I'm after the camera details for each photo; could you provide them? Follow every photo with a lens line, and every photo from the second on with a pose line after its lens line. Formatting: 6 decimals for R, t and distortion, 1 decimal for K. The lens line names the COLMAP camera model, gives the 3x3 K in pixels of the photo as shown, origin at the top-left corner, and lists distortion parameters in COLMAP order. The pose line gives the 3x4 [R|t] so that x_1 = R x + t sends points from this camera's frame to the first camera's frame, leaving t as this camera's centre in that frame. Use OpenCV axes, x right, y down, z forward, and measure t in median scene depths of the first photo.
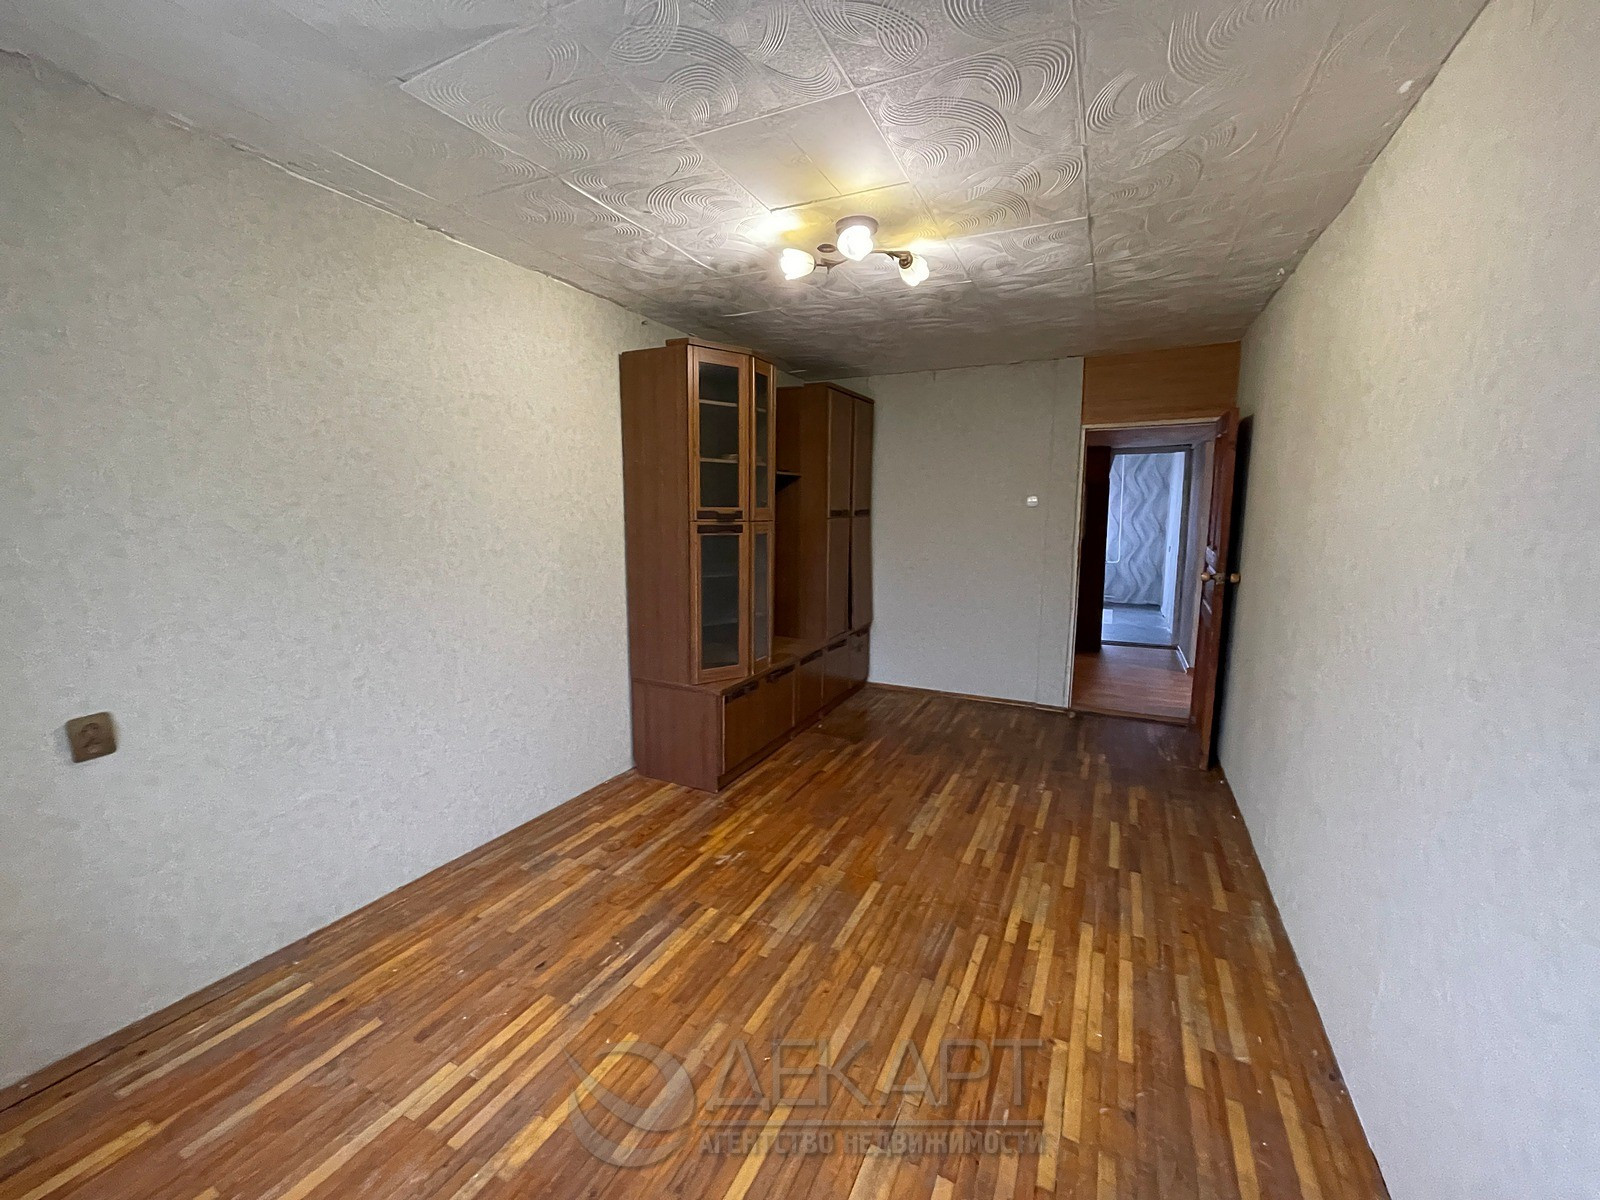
lens RADIAL K [[649.9, 0, 802.1], [0, 649.9, 596.1], [0, 0, 1]] dist [-0.003231, -0.000264]
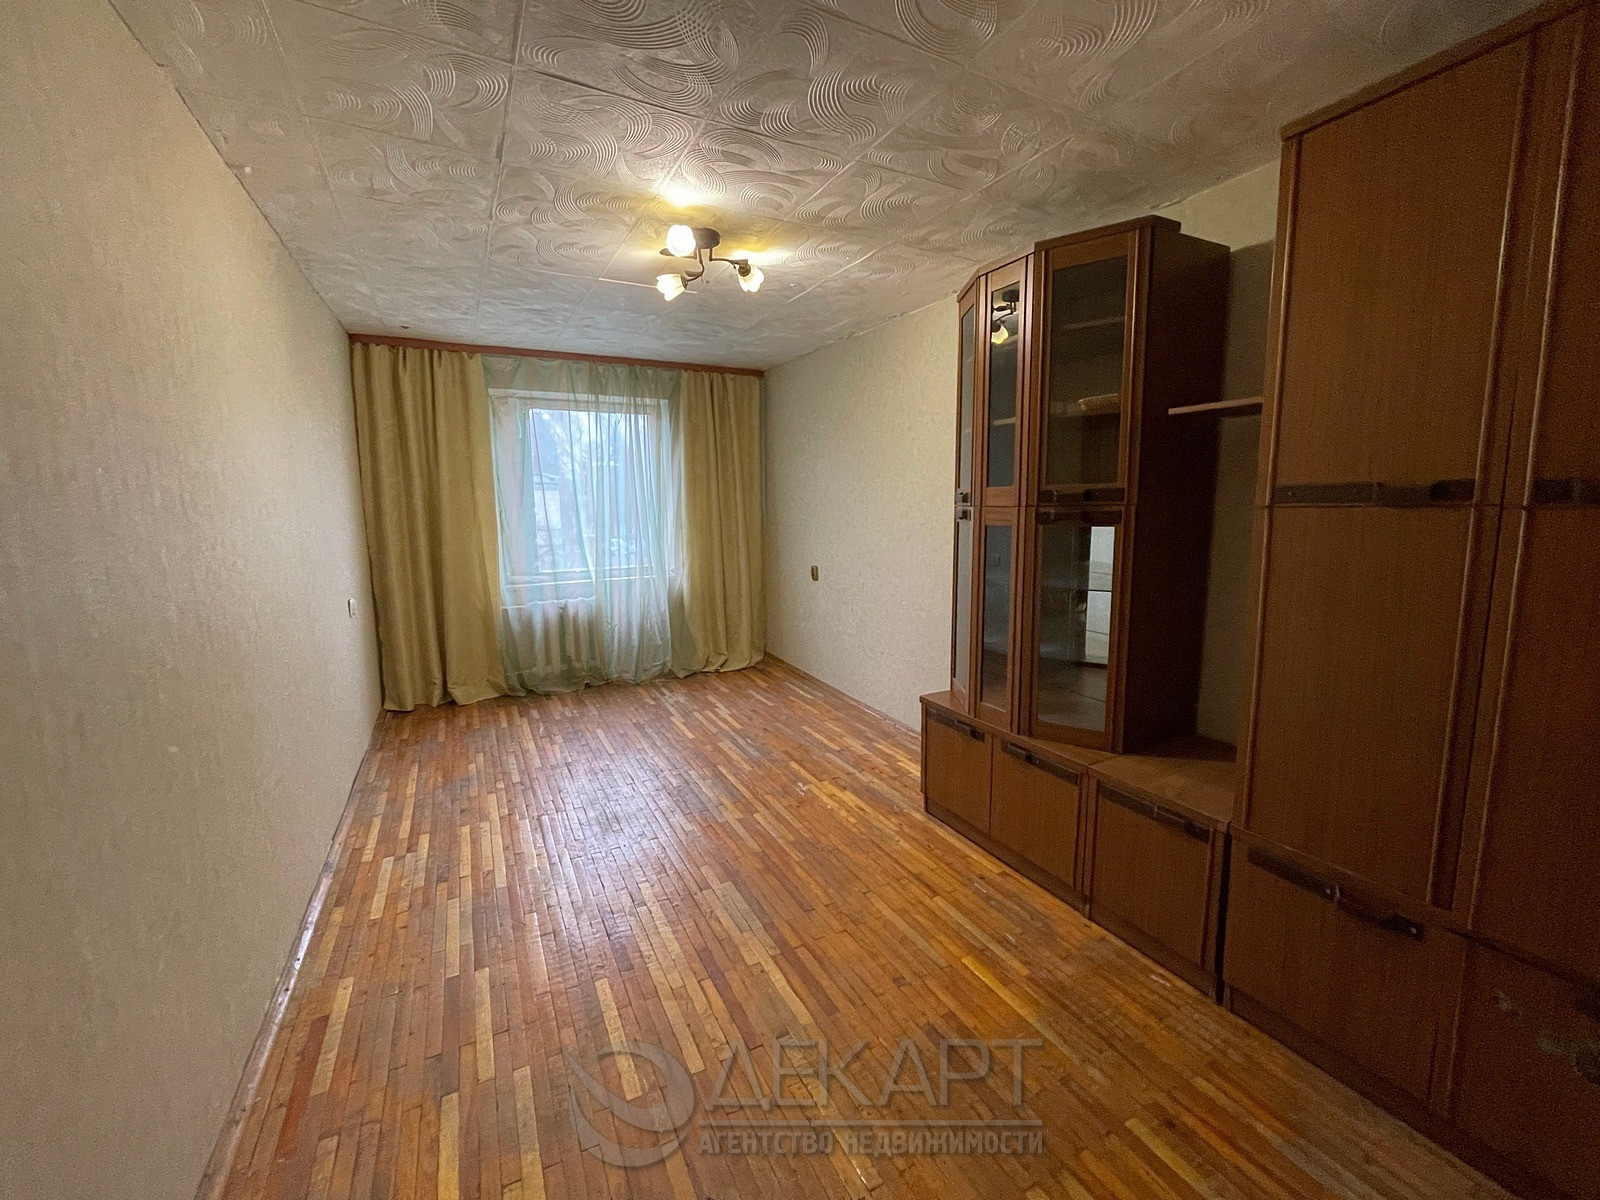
lens RADIAL K [[649.9, 0, 803.9], [0, 649.9, 592.2], [0, 0, 1]] dist [-0.003231, -0.000264]
pose [[-0.593420, 0.115612, -0.796546, 0.822142], [-0.102947, 0.970601, 0.217570, -0.214383], [0.798282, 0.211112, -0.564072, 1.659798]]
